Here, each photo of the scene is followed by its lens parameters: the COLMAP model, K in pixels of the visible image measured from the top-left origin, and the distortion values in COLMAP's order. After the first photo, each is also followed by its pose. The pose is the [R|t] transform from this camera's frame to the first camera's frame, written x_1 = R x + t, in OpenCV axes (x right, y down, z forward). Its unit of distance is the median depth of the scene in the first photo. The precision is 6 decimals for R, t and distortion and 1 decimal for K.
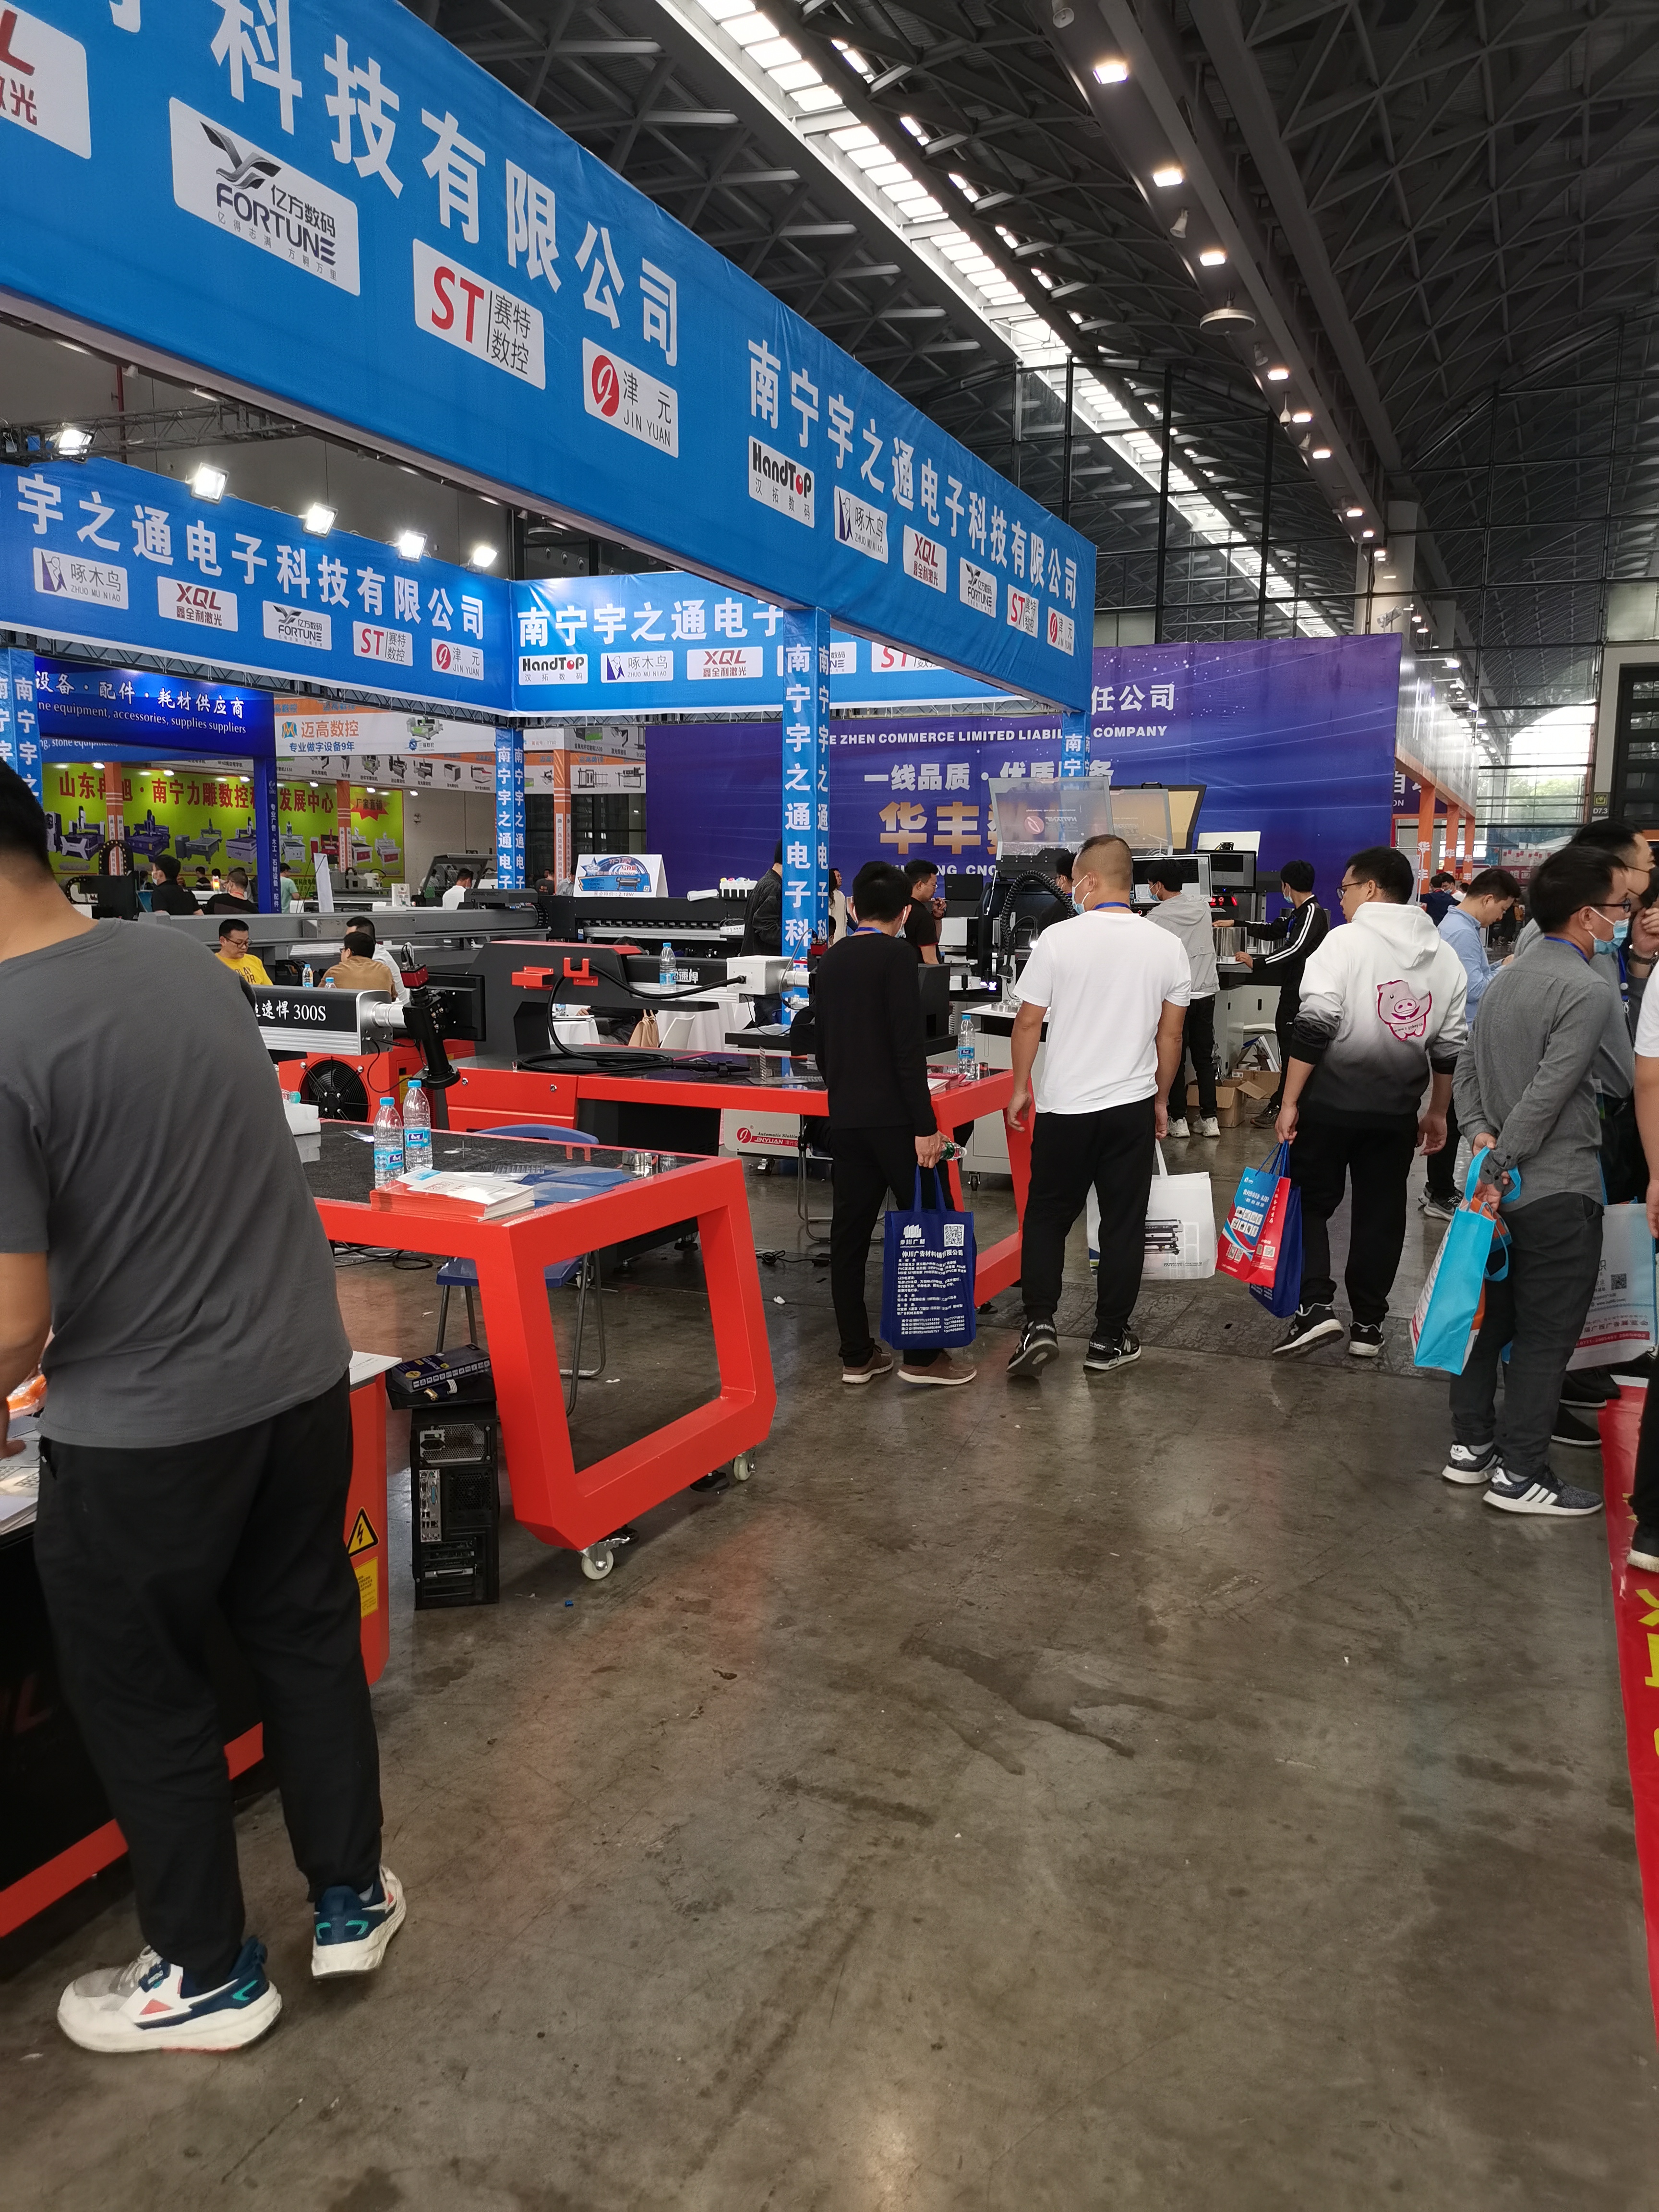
lens RADIAL K [[1682.7, 0, 824.6], [0, 1682.7, 1113.1], [0, 0, 1]] dist [0.056028, -0.054198]
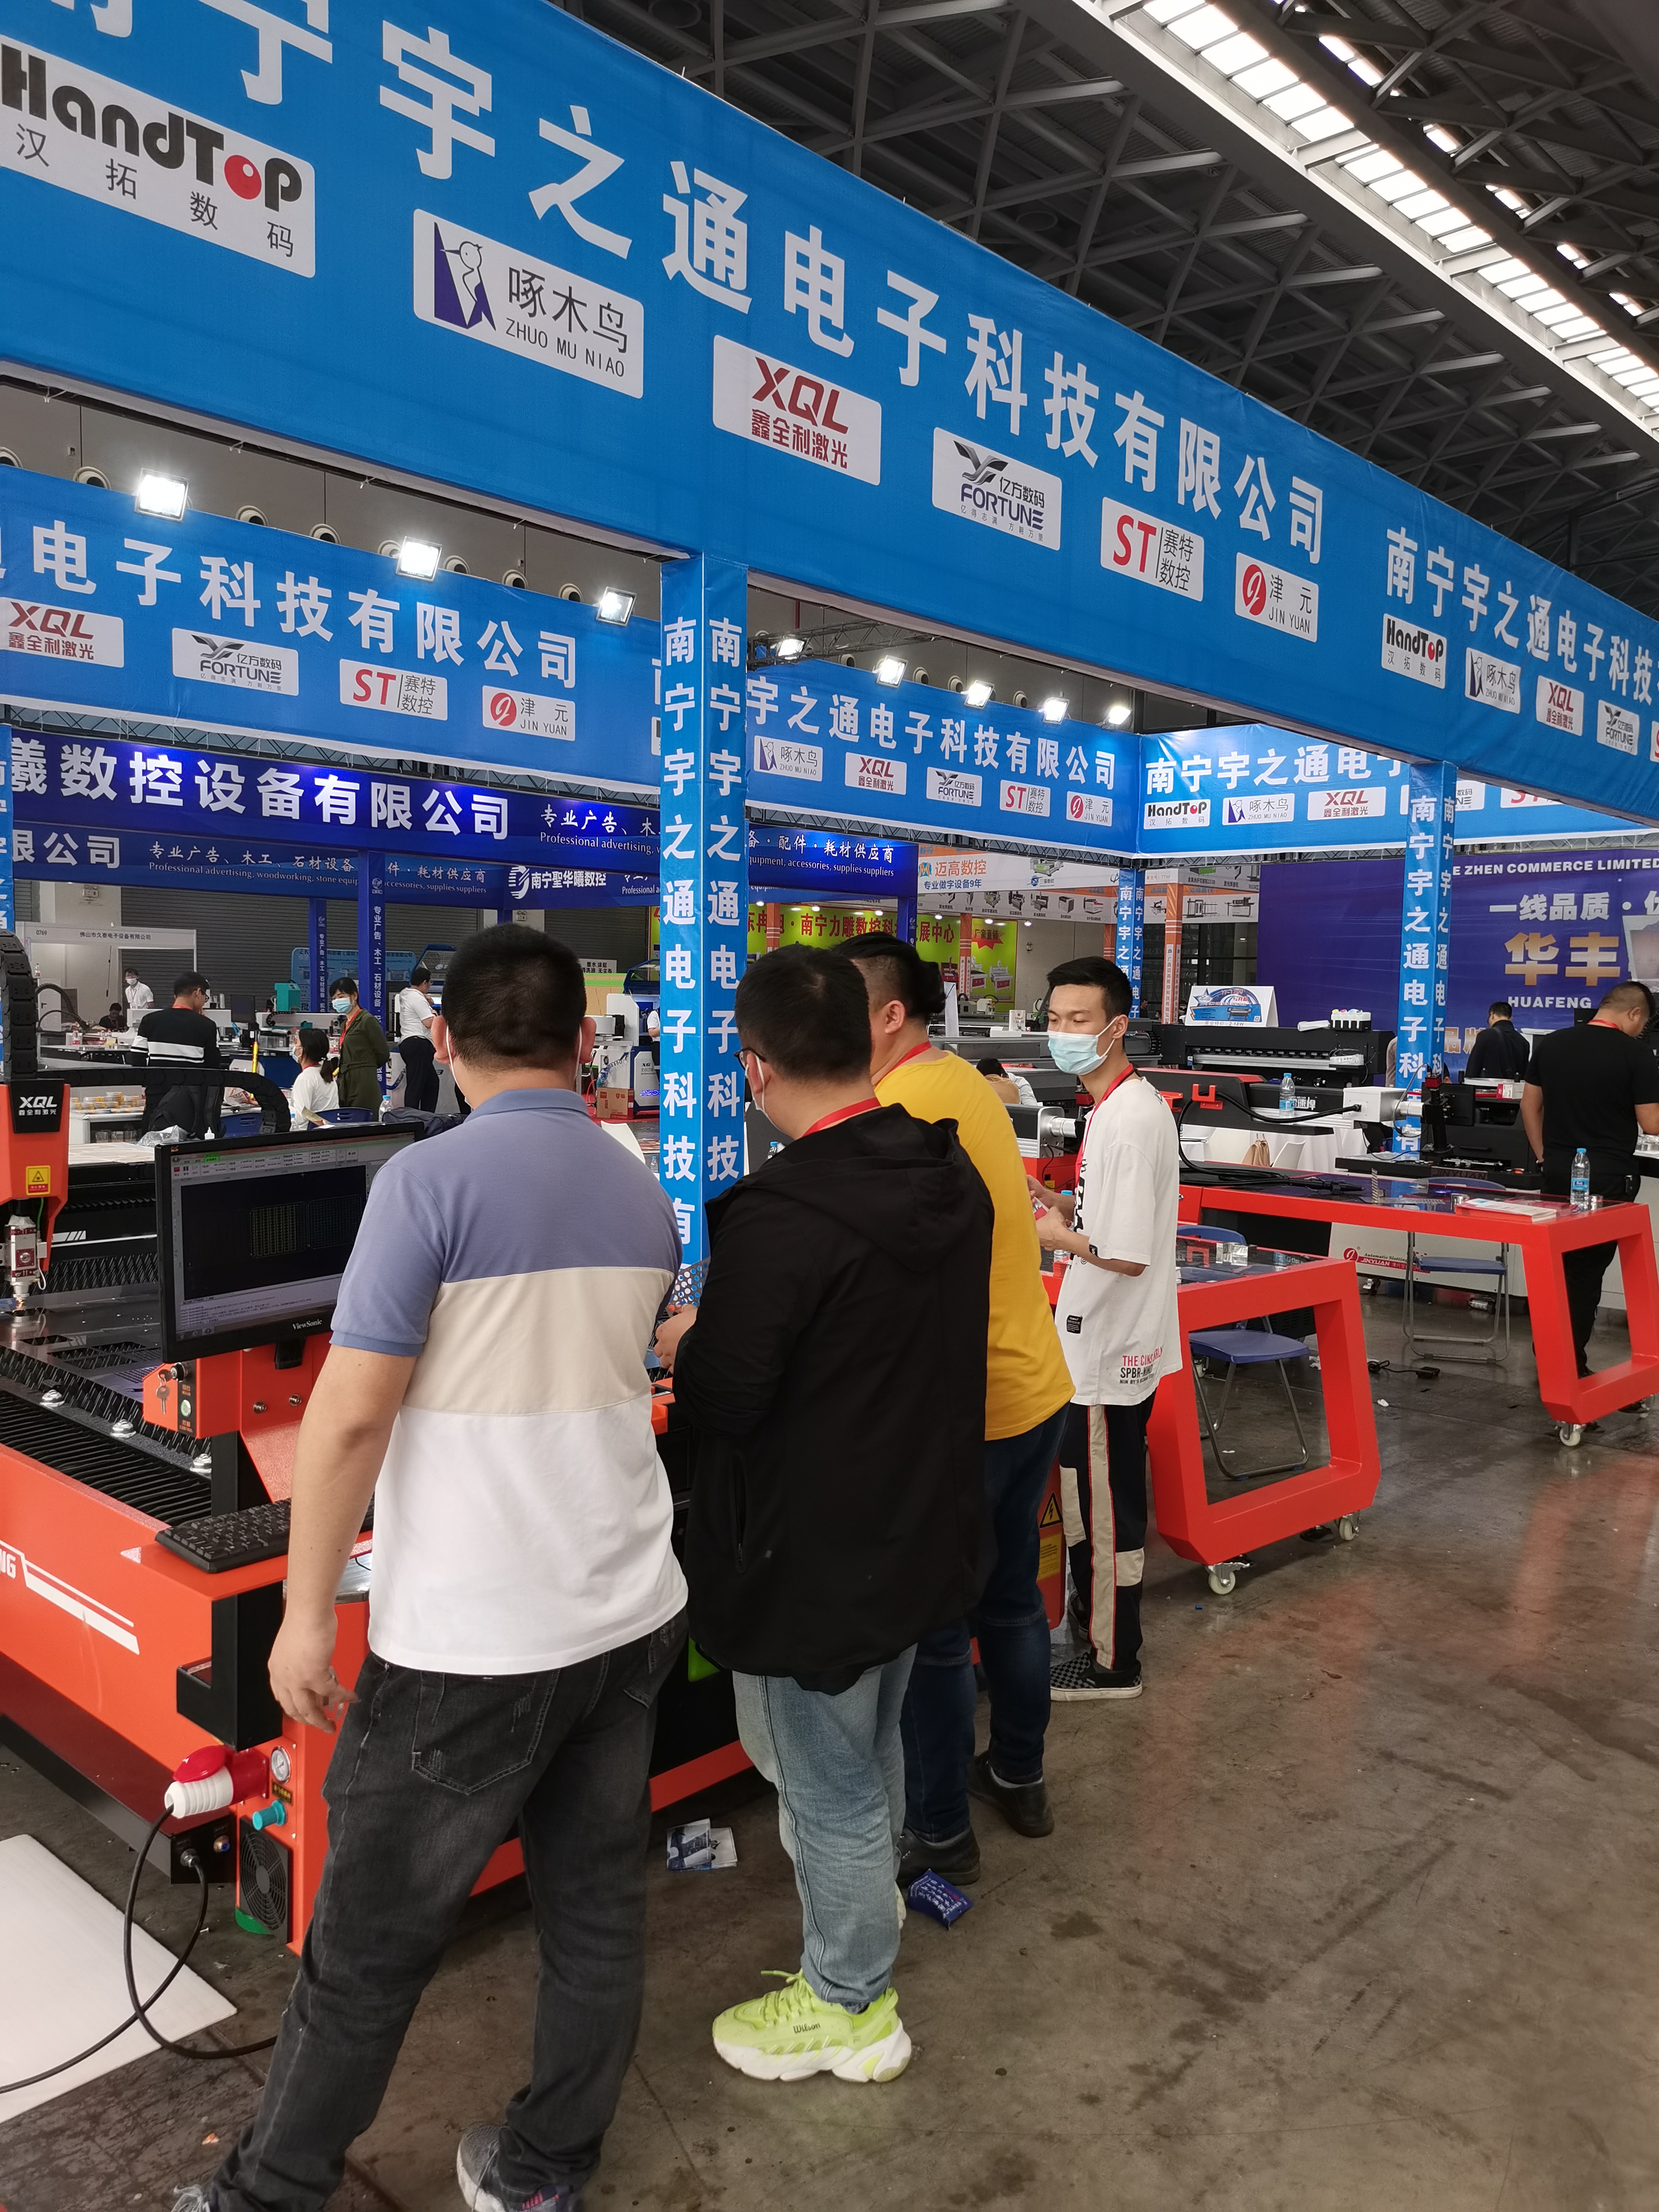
lens RADIAL K [[1682.7, 0, 824.6], [0, 1682.7, 1113.1], [0, 0, 1]] dist [0.056028, -0.054198]
pose [[0.939619, 0.034146, -0.340514, 0.000277], [-0.058855, 0.996308, -0.062496, 0.012933], [0.337123, 0.078763, 0.938160, -0.147872]]
